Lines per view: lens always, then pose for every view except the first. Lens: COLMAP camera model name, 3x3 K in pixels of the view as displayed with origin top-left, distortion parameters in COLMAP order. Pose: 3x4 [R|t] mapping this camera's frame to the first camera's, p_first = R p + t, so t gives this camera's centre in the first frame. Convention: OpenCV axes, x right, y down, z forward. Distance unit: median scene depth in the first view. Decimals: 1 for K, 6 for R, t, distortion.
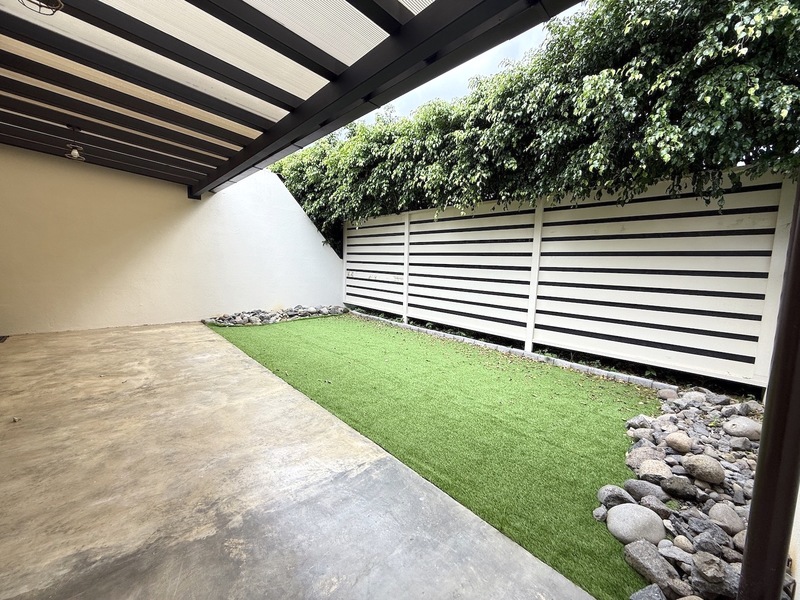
lens RADIAL K [[318.7, 0, 400.0], [0, 318.7, 300.0], [0, 0, 1]] dist [0.000103, 0.000008]
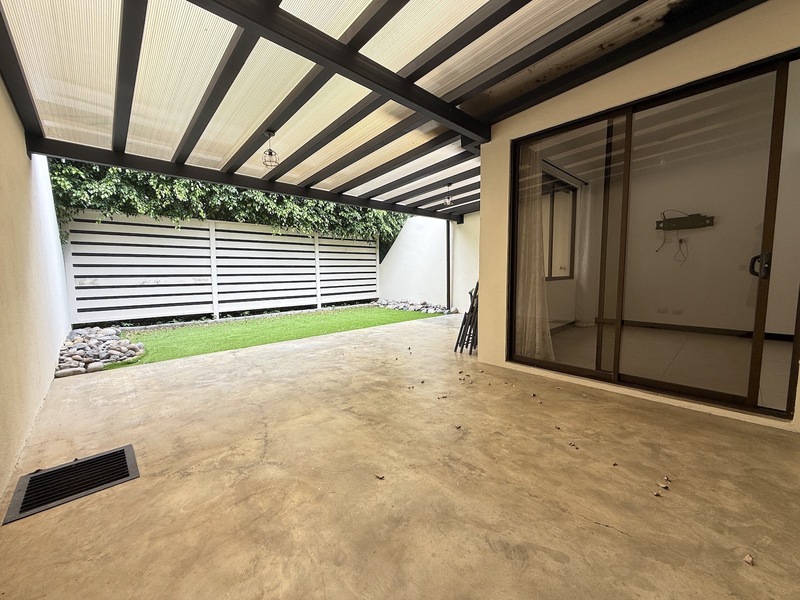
lens RADIAL K [[318.7, 0, 400.0], [0, 318.7, 300.0], [0, 0, 1]] dist [0.000103, 0.000008]
pose [[-0.014926, -0.138717, 0.990220, -1.174682], [0.110673, 0.984016, 0.139516, -0.083424], [-0.993745, 0.111673, 0.000664, 0.373353]]
